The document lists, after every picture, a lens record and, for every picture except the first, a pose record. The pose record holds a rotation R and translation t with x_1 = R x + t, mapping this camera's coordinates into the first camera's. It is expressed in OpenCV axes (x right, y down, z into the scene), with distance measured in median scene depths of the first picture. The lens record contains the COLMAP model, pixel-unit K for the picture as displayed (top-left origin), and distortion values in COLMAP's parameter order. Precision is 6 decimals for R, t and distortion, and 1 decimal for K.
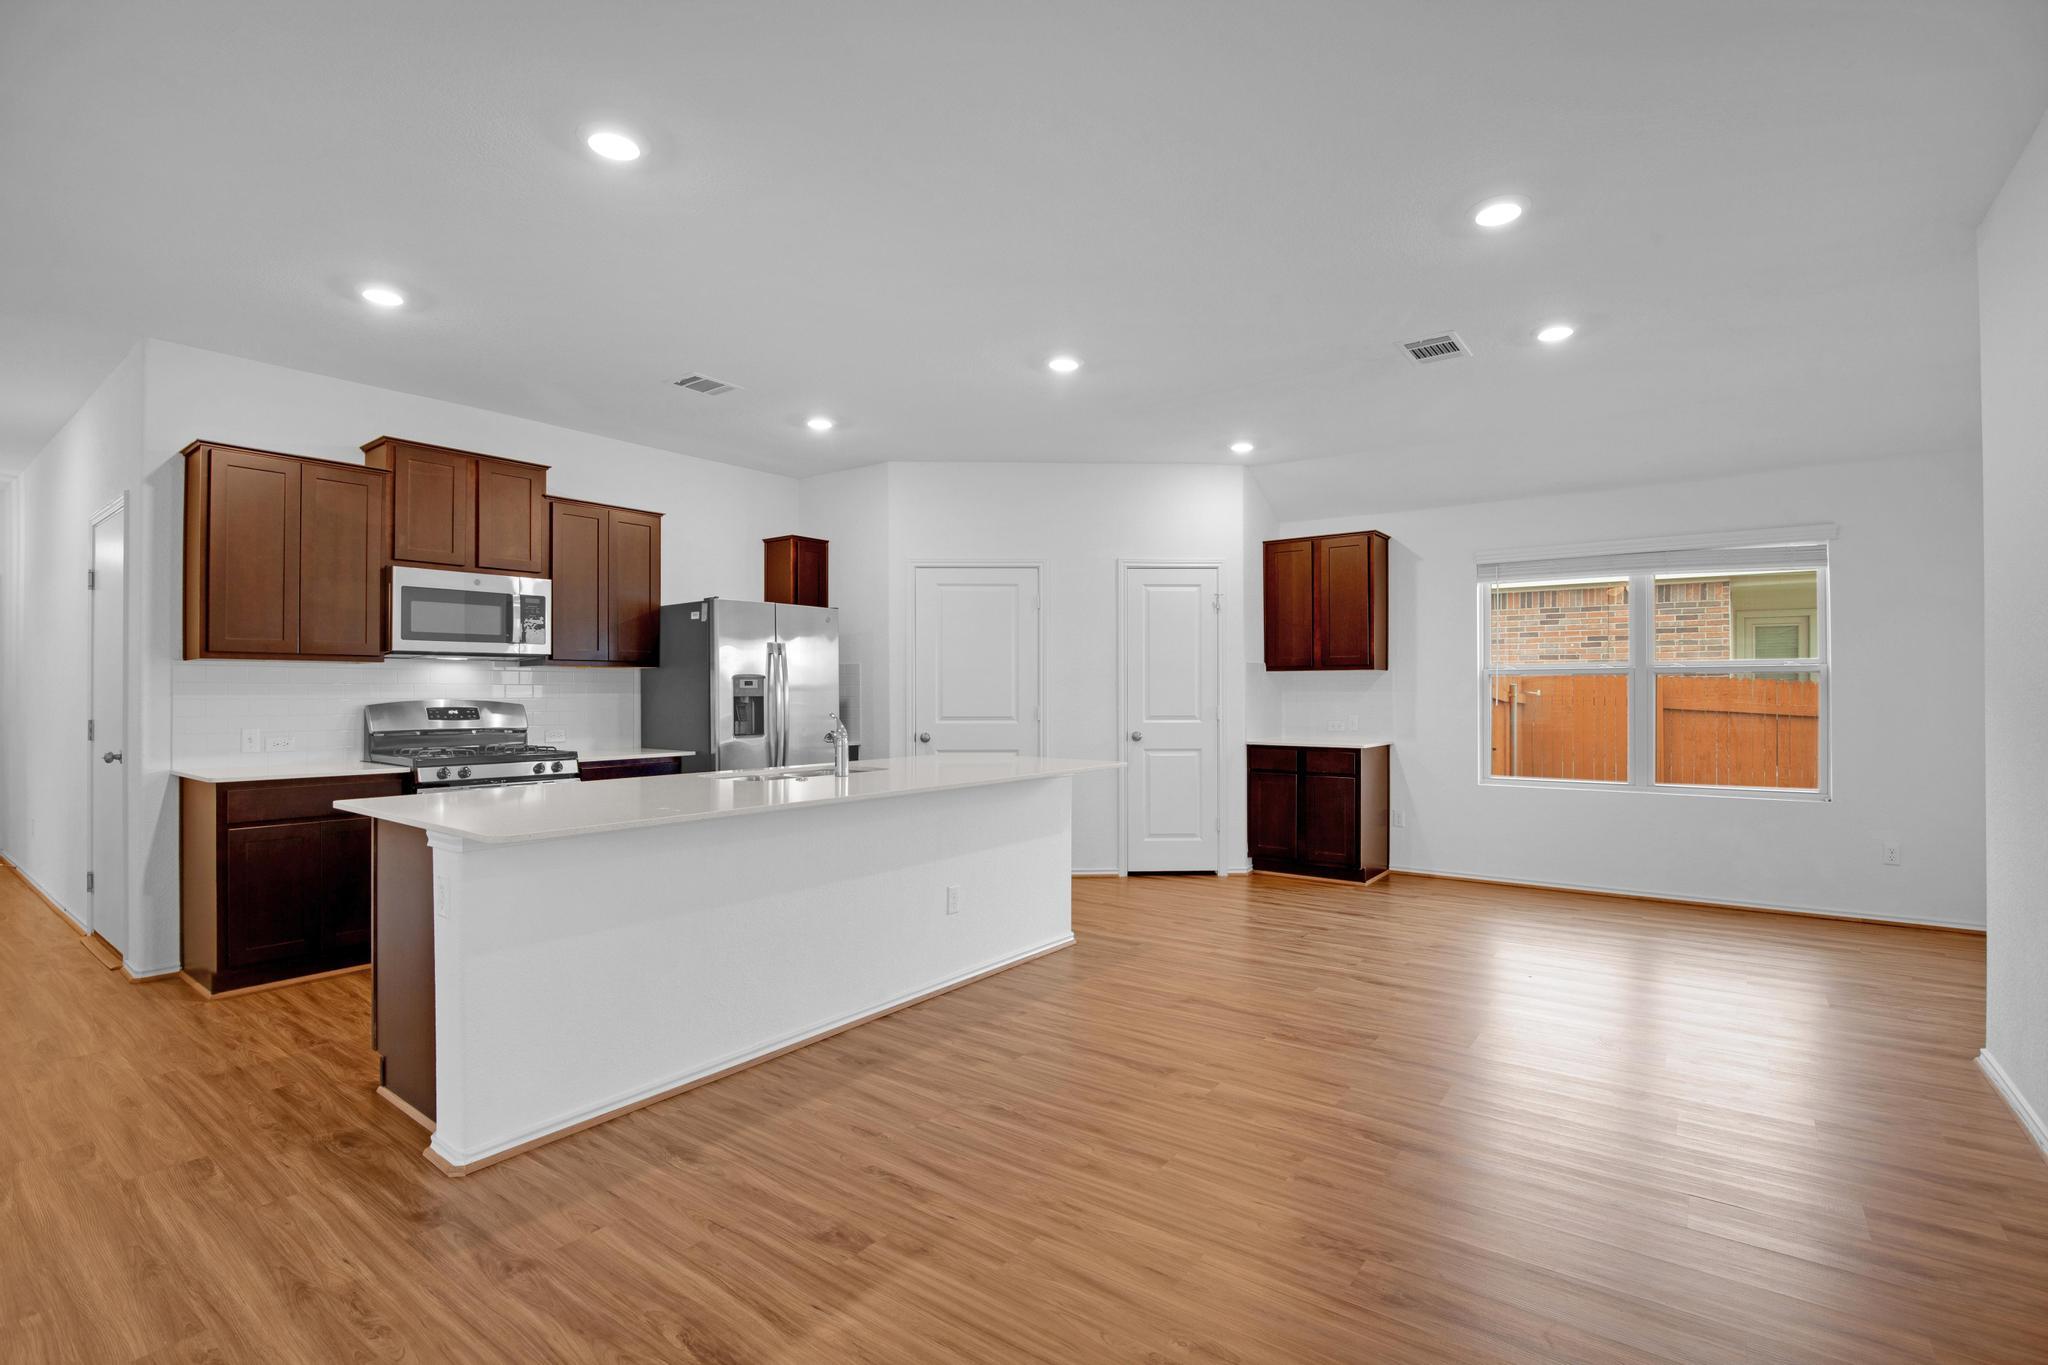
lens RADIAL K [[936.3, 0, 1036.3], [0, 936.3, 688.5], [0, 0, 1]] dist [-0.037698, 0.007528]
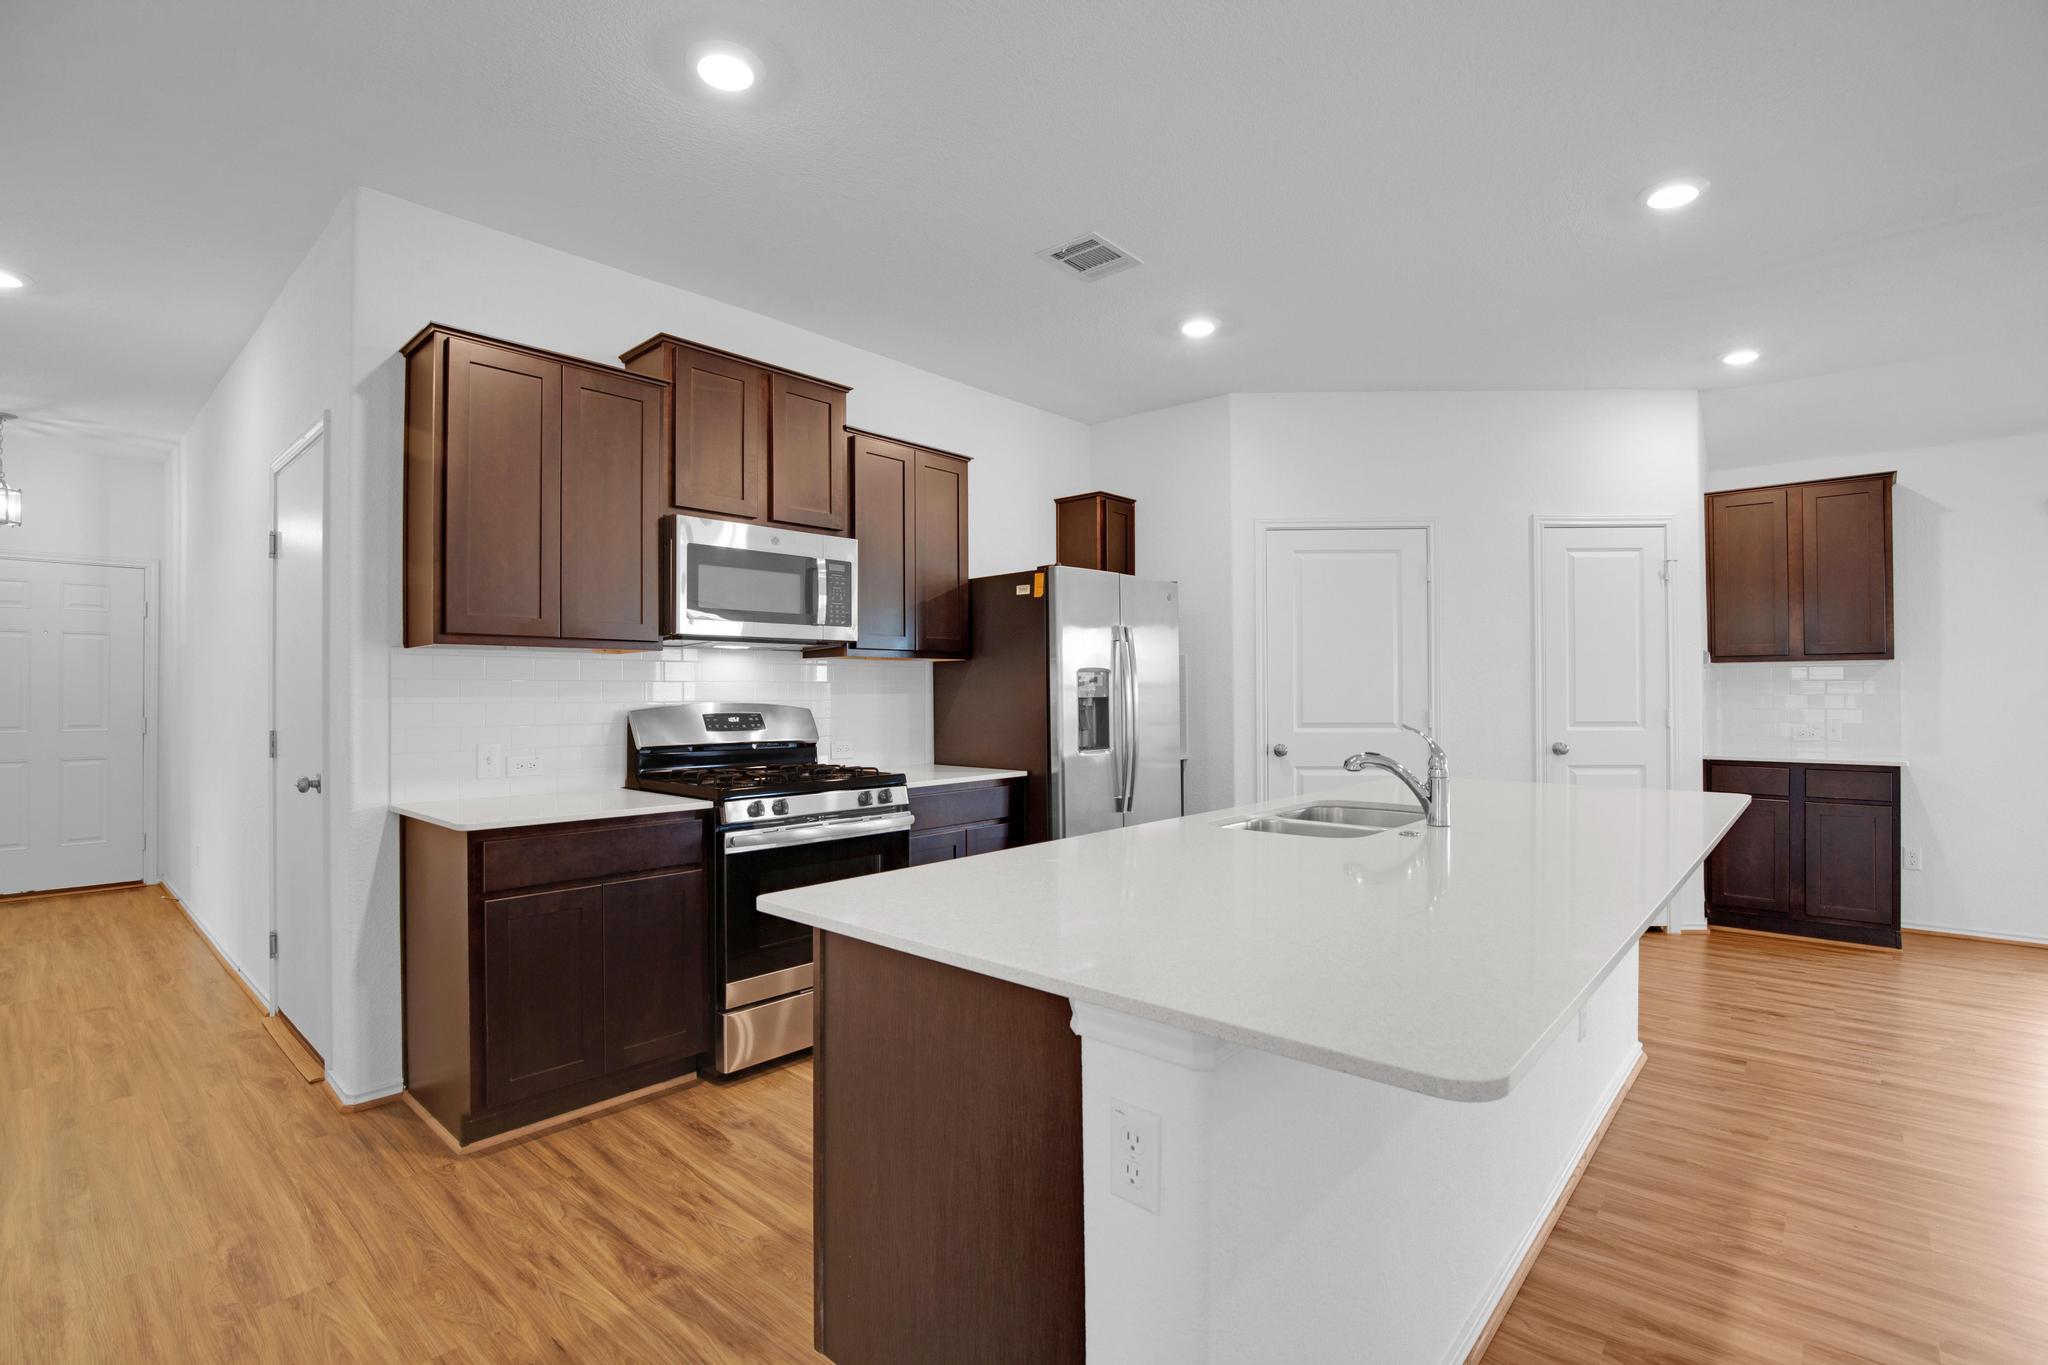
lens RADIAL K [[936.3, 0, 1036.3], [0, 936.3, 688.5], [0, 0, 1]] dist [-0.037698, 0.007528]
pose [[0.996330, -0.002538, -0.085558, -0.343596], [0.002644, 0.999996, 0.001127, 0.000482], [0.085555, -0.001349, 0.996333, 0.294080]]
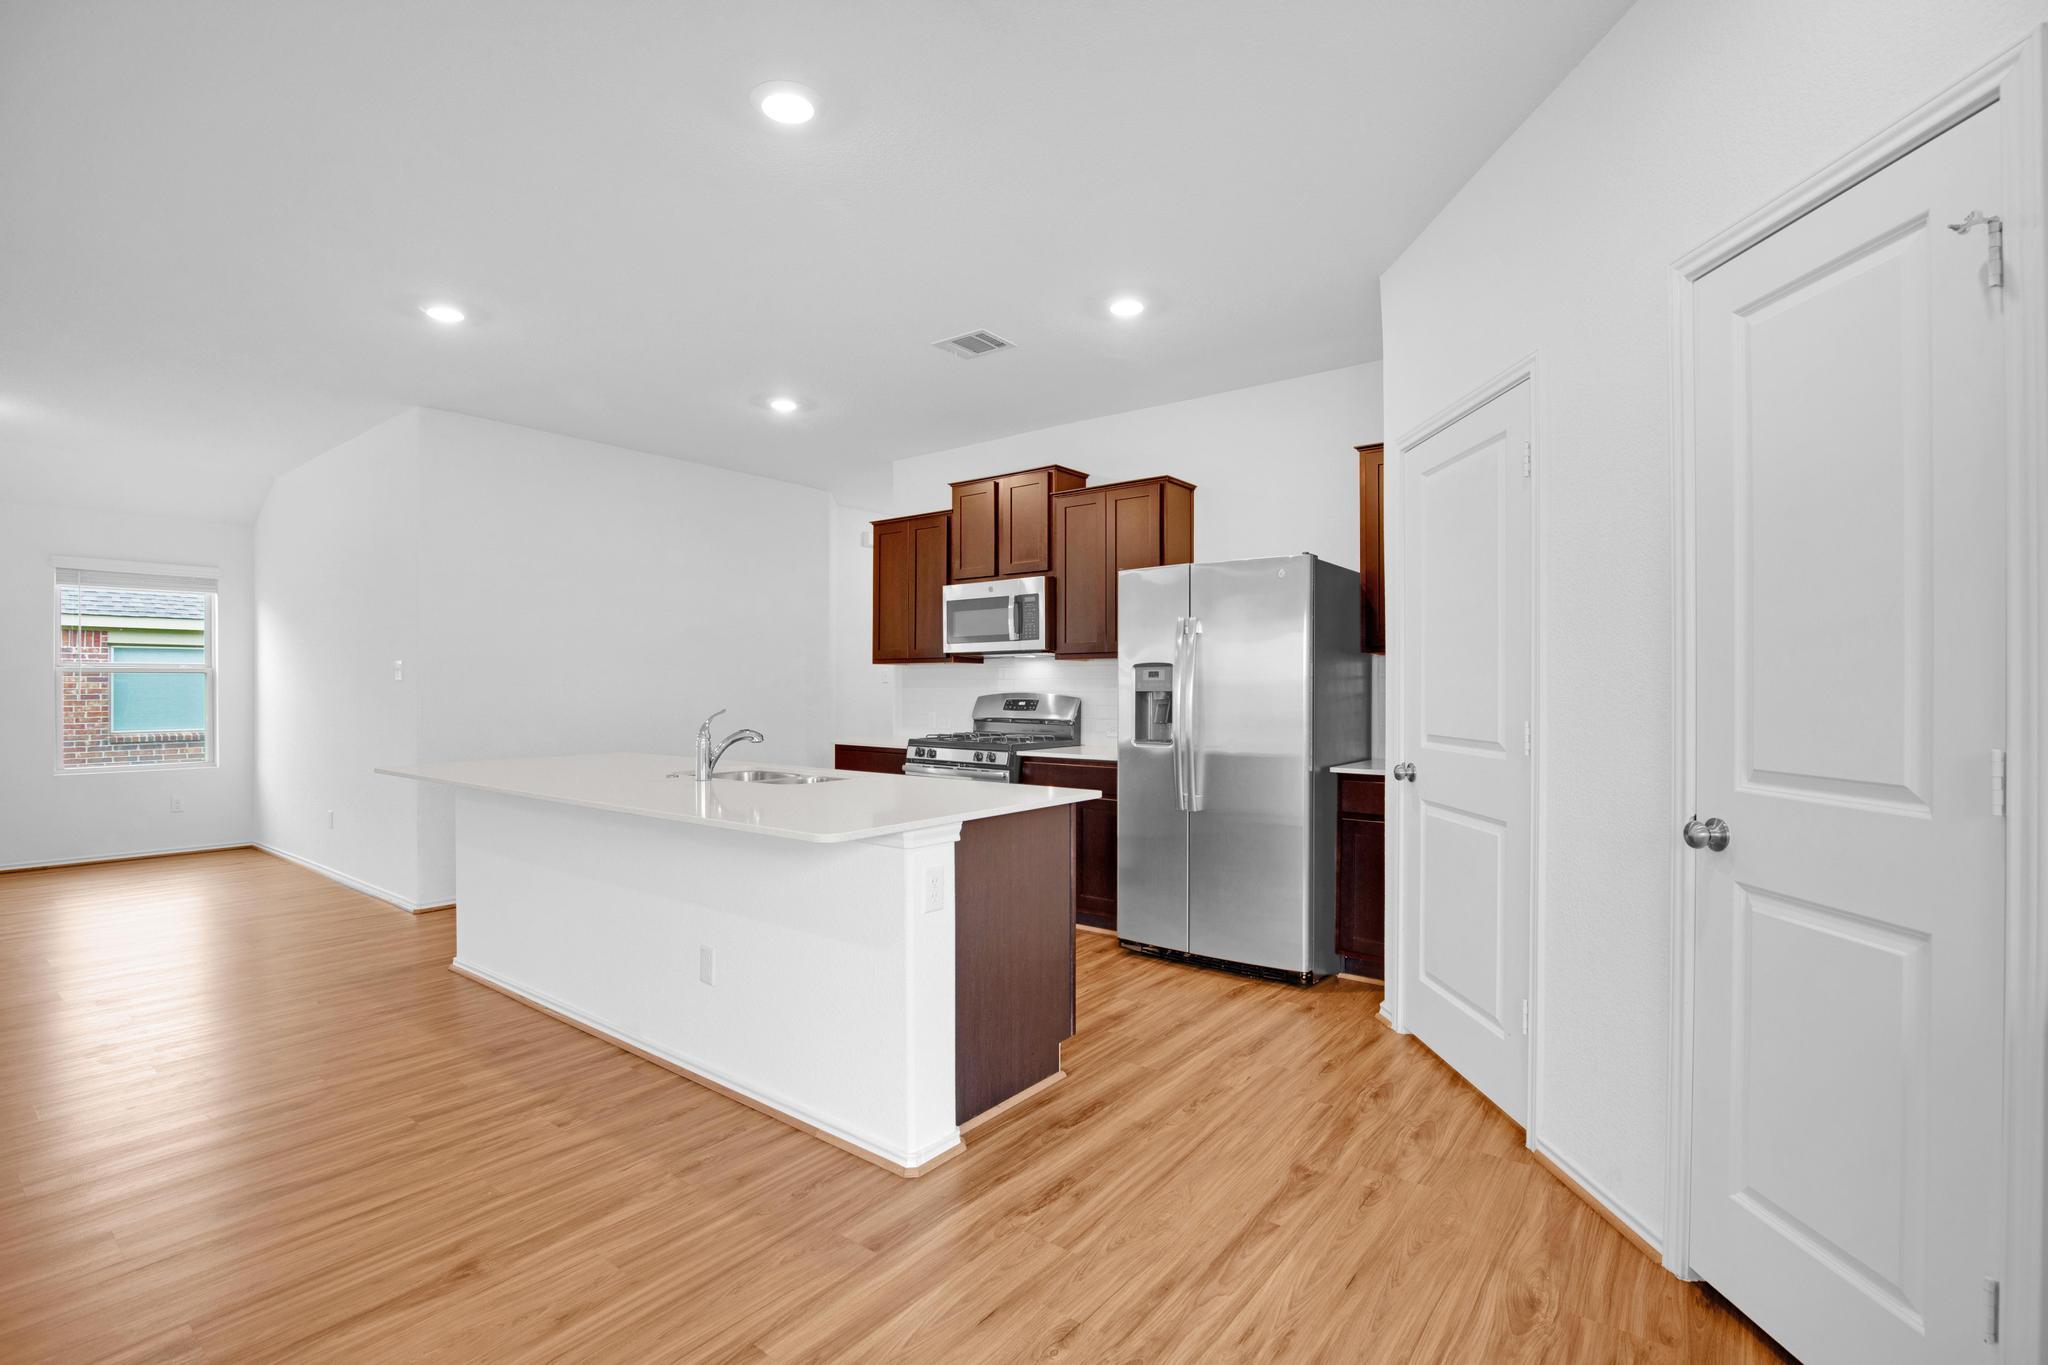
lens RADIAL K [[936.3, 0, 1036.3], [0, 936.3, 688.5], [0, 0, 1]] dist [-0.037698, 0.007528]
pose [[-0.012478, 0.002953, -0.999918, 0.551323], [0.006624, 0.999974, 0.002871, 0.004216], [0.999900, -0.006588, -0.012497, 1.083248]]
